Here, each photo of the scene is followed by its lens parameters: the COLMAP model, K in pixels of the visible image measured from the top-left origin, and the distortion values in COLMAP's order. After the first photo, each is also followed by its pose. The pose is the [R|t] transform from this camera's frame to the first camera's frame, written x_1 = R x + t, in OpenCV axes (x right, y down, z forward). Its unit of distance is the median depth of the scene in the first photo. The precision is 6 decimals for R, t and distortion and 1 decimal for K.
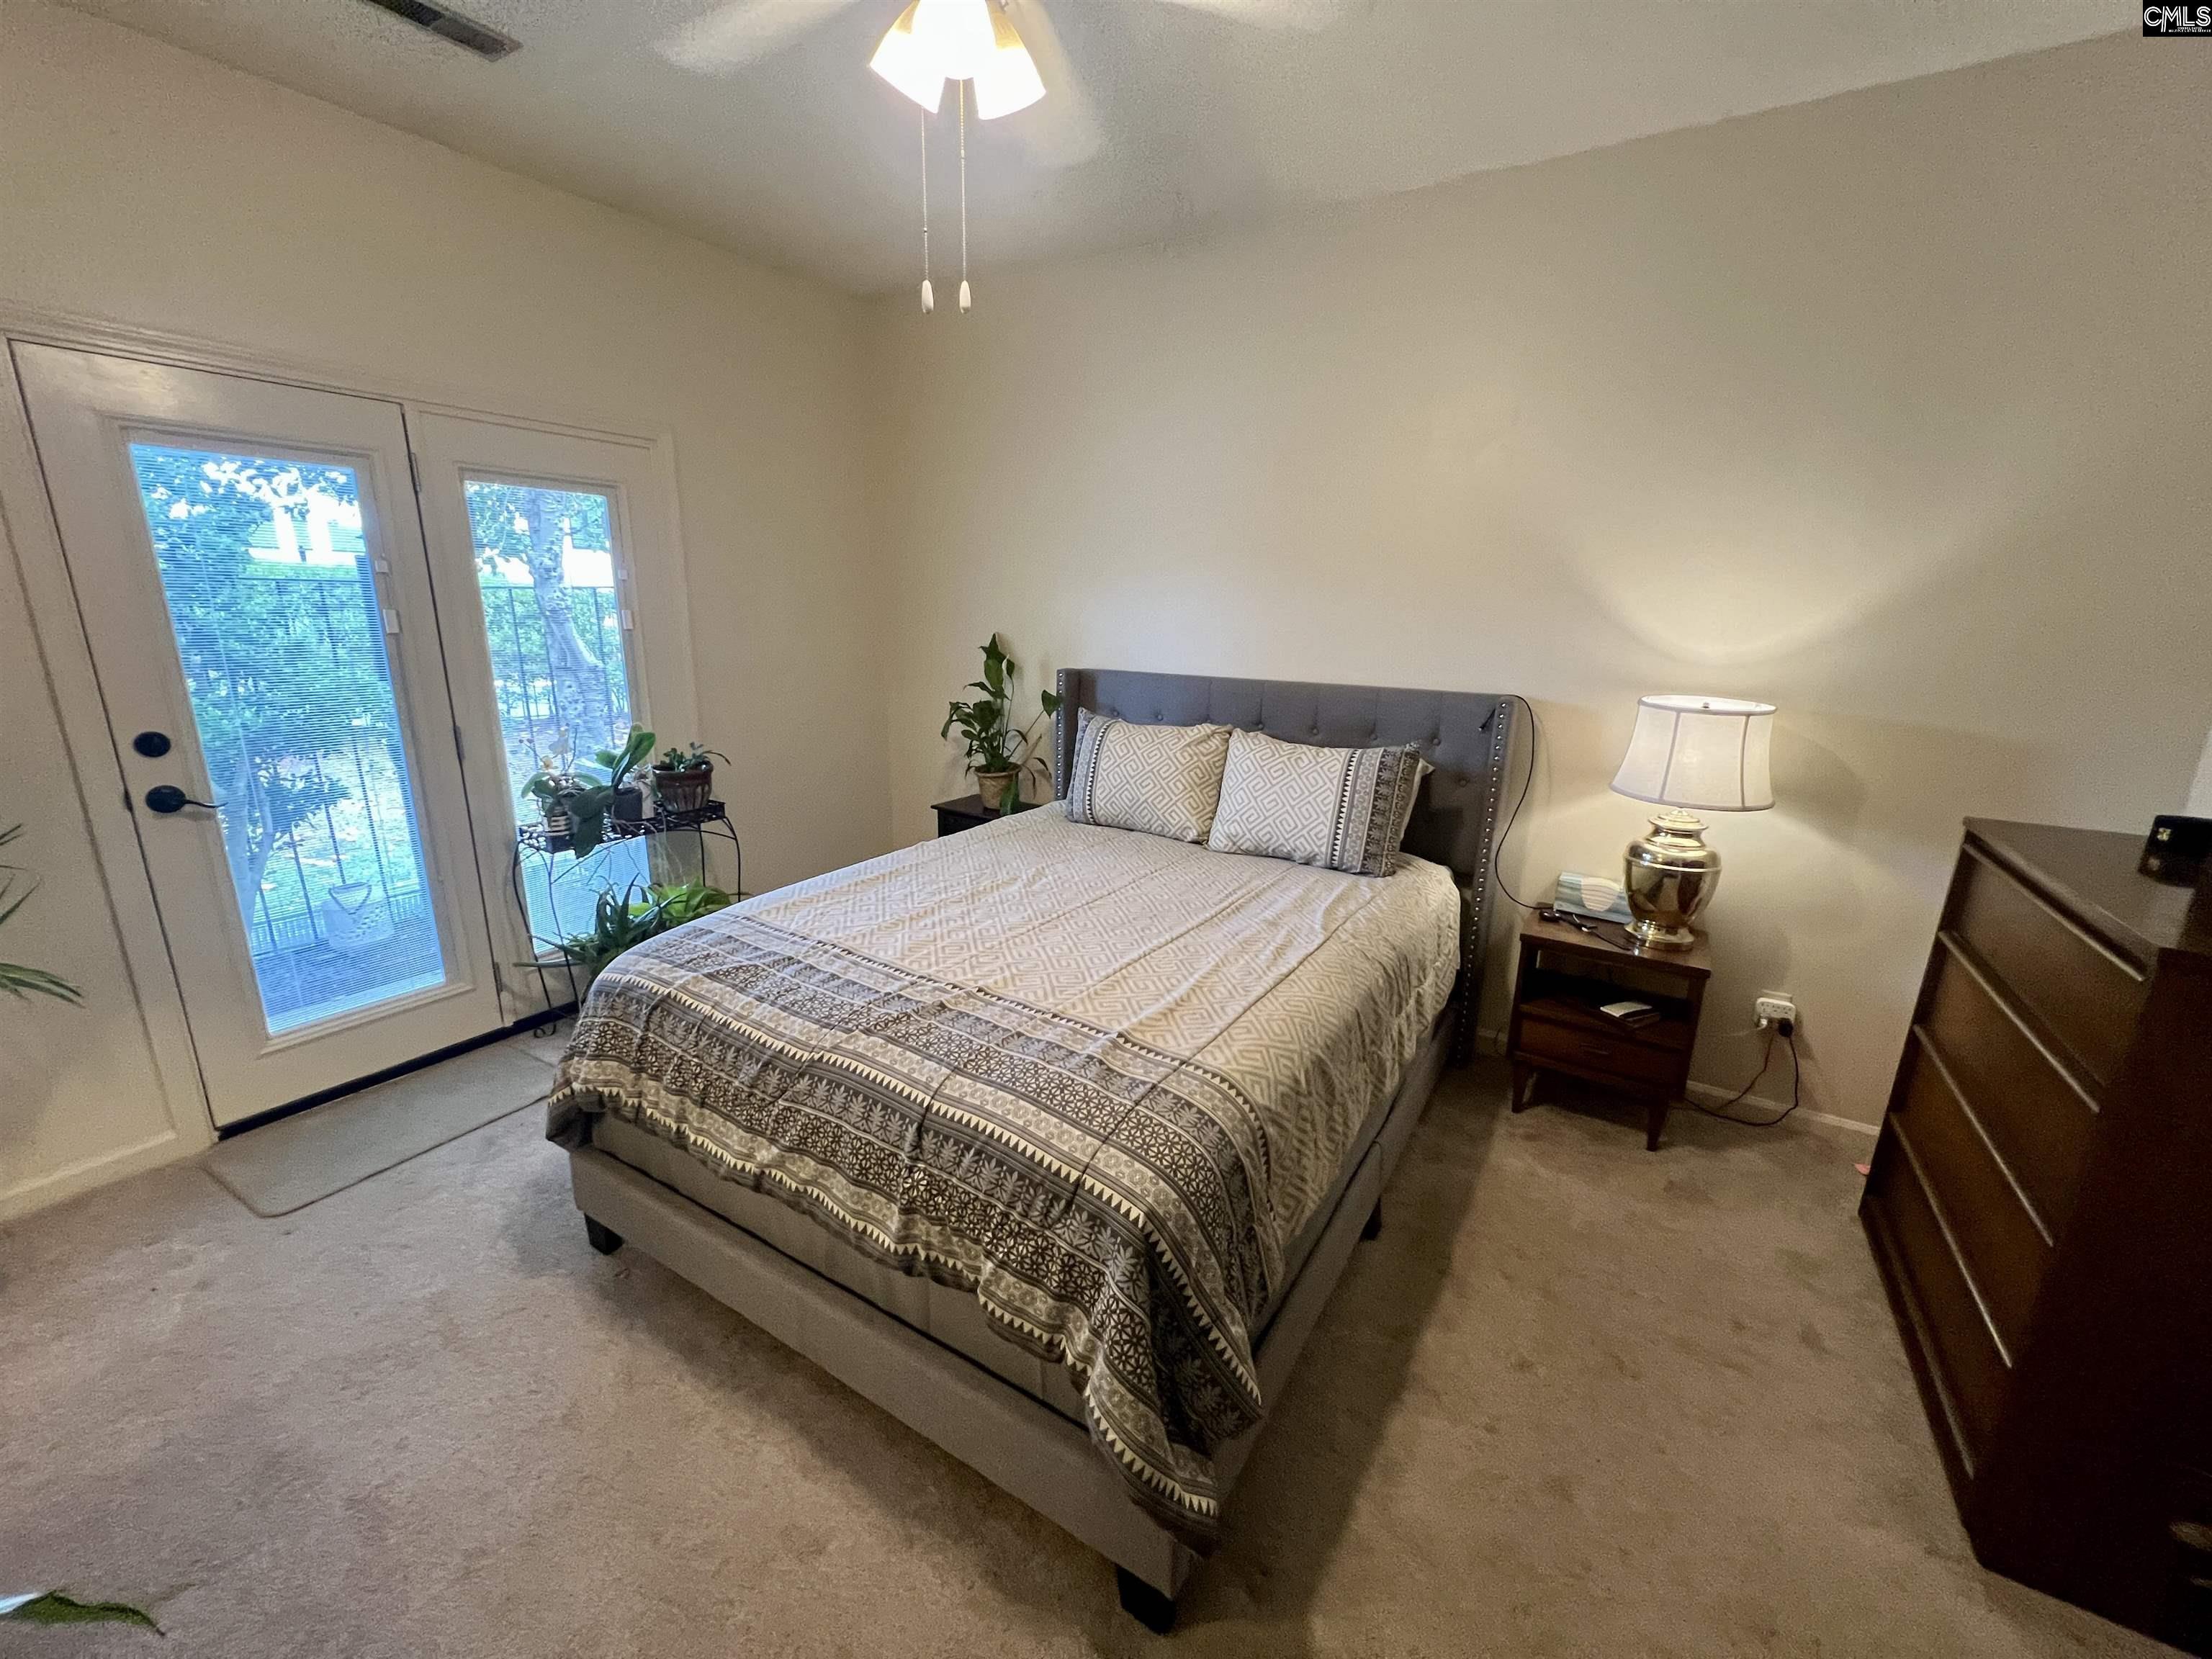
lens RADIAL K [[885.7, 0, 1107.7], [0, 885.7, 832.9], [0, 0, 1]] dist [0.001076, -0.000002]
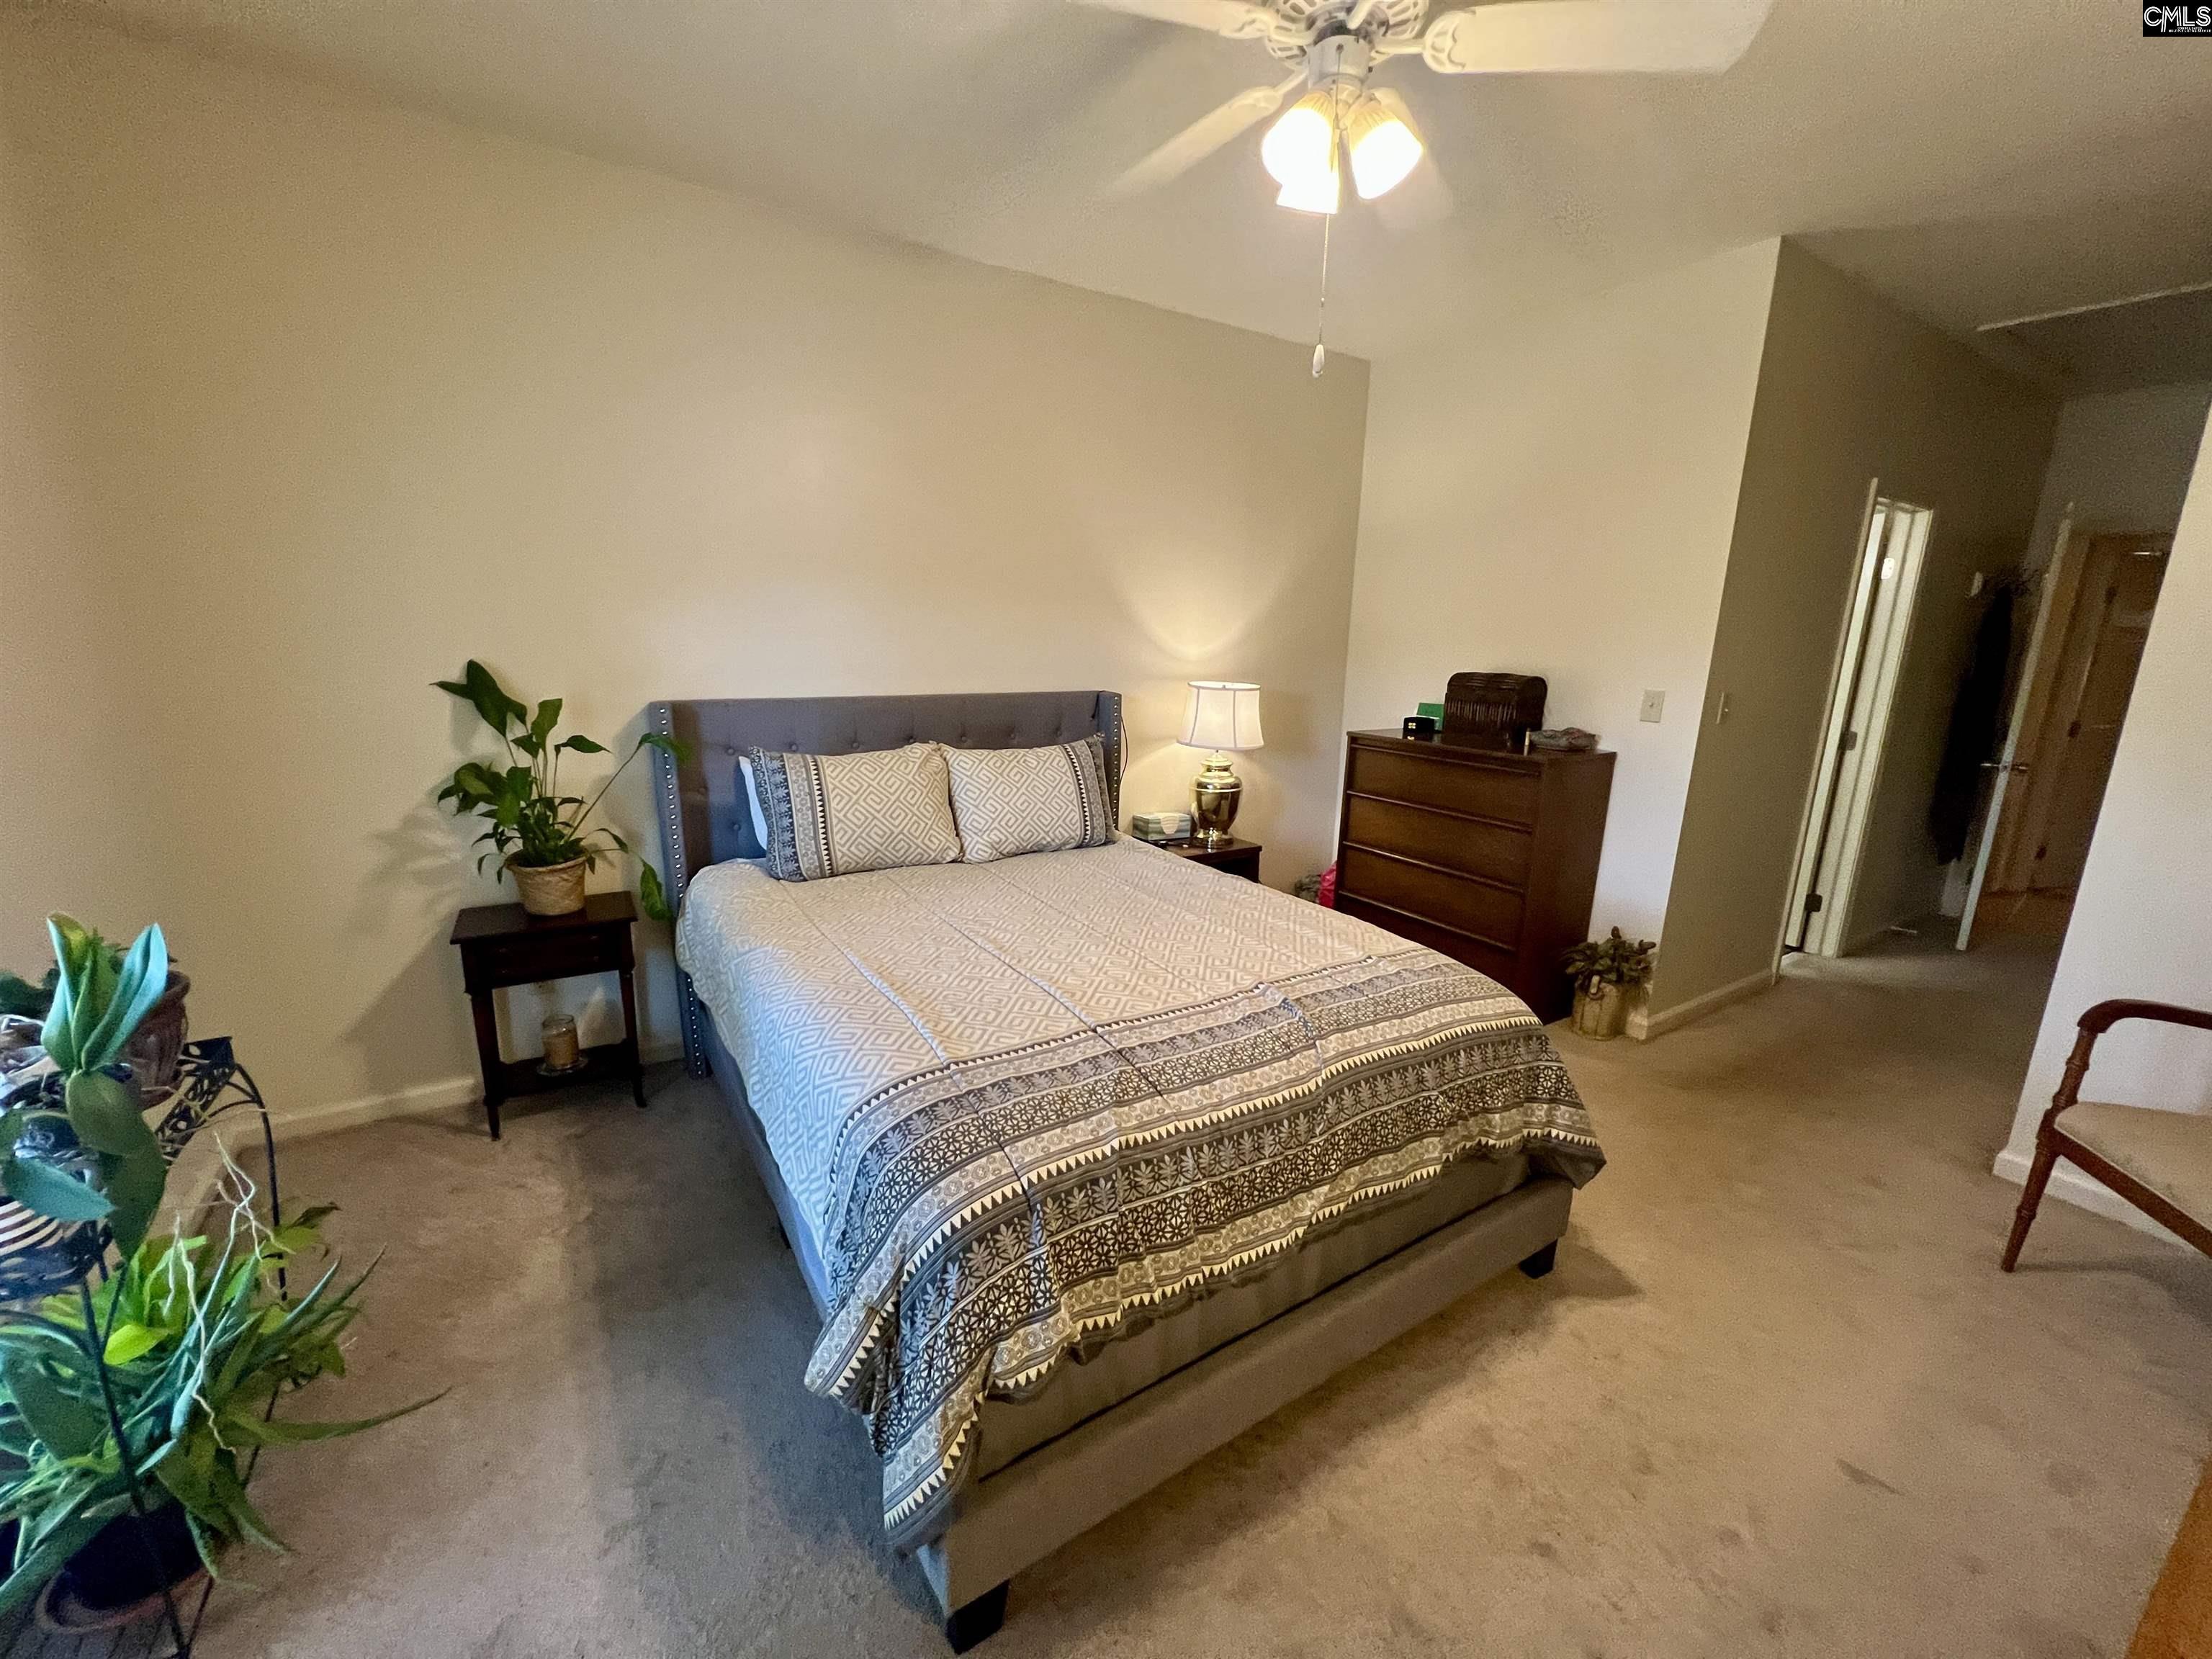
lens RADIAL K [[885.7, 0, 1107.7], [0, 885.7, 832.9], [0, 0, 1]] dist [0.001076, -0.000002]
pose [[0.427802, -0.211685, 0.878735, -0.836350], [0.213844, 0.968293, 0.129152, -0.133737], [-0.878212, 0.132661, 0.459505, 0.471304]]
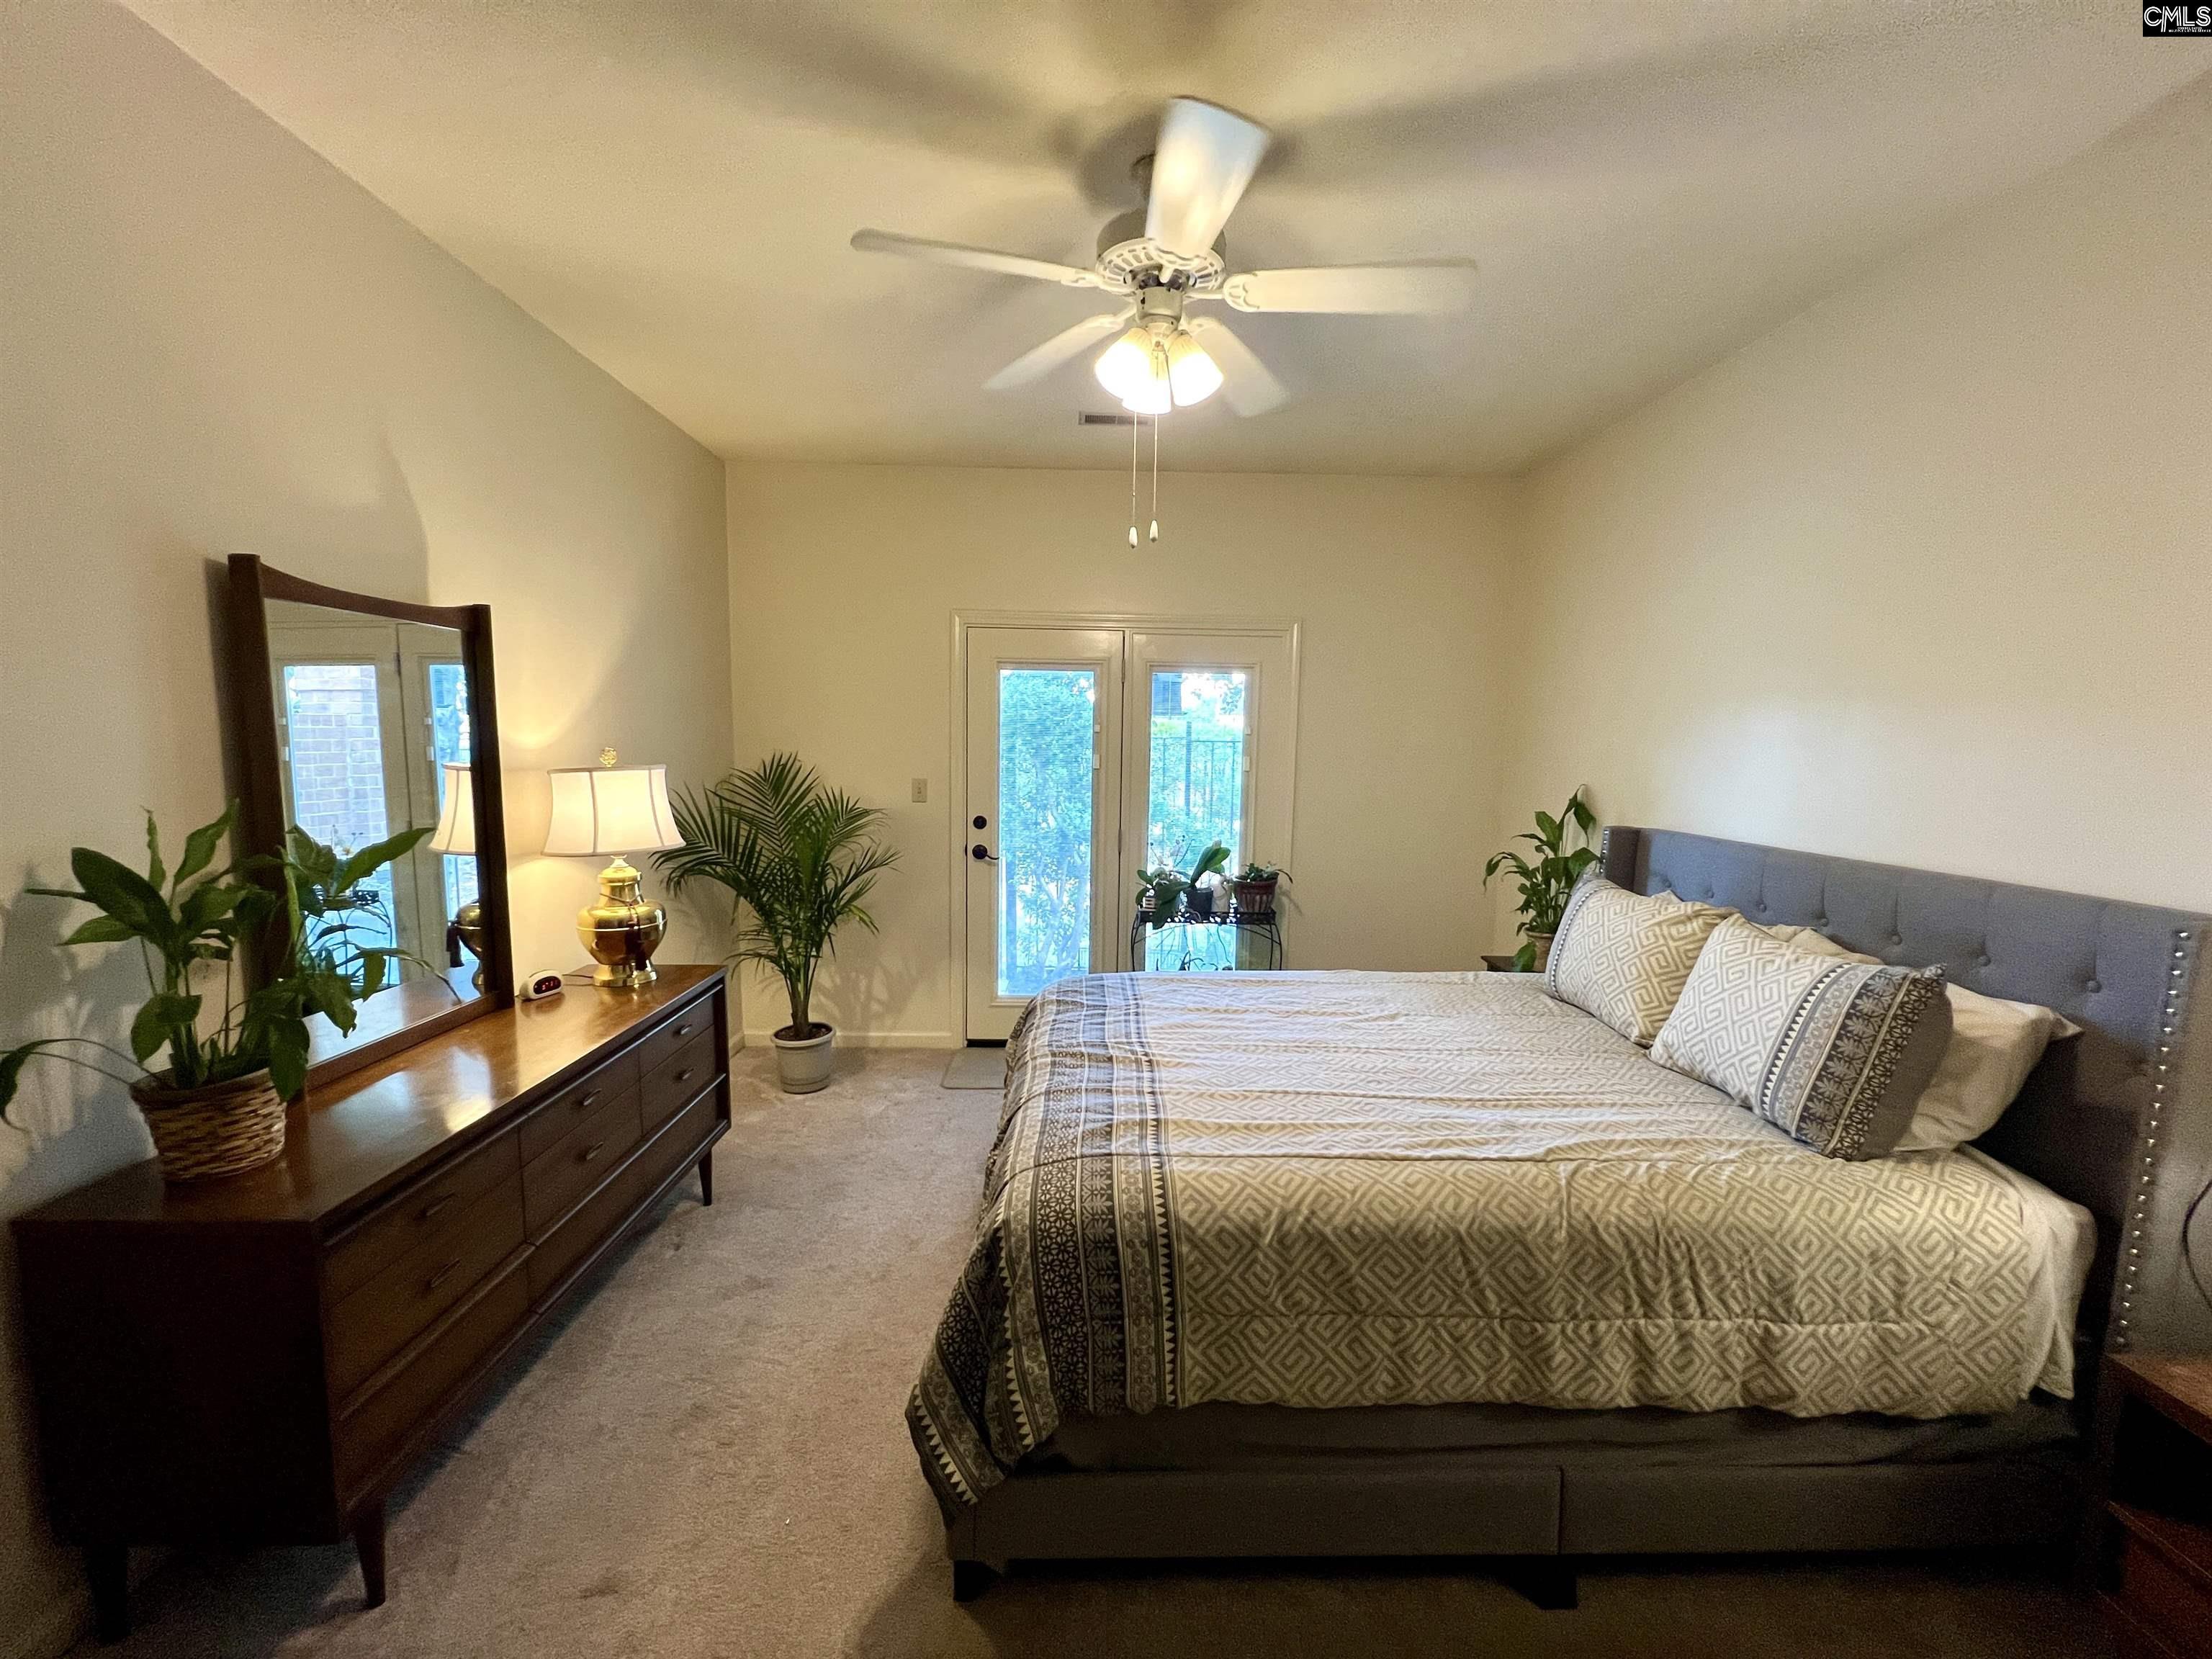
lens RADIAL K [[890.5, 0, 1100.5], [0, 890.5, 835.8], [0, 0, 1]] dist [0.001215, 0.000015]
pose [[0.546051, 0.081941, -0.833735, 0.587566], [-0.215419, 0.975474, -0.045216, -0.038359], [0.809582, 0.204292, 0.550311, 0.161097]]
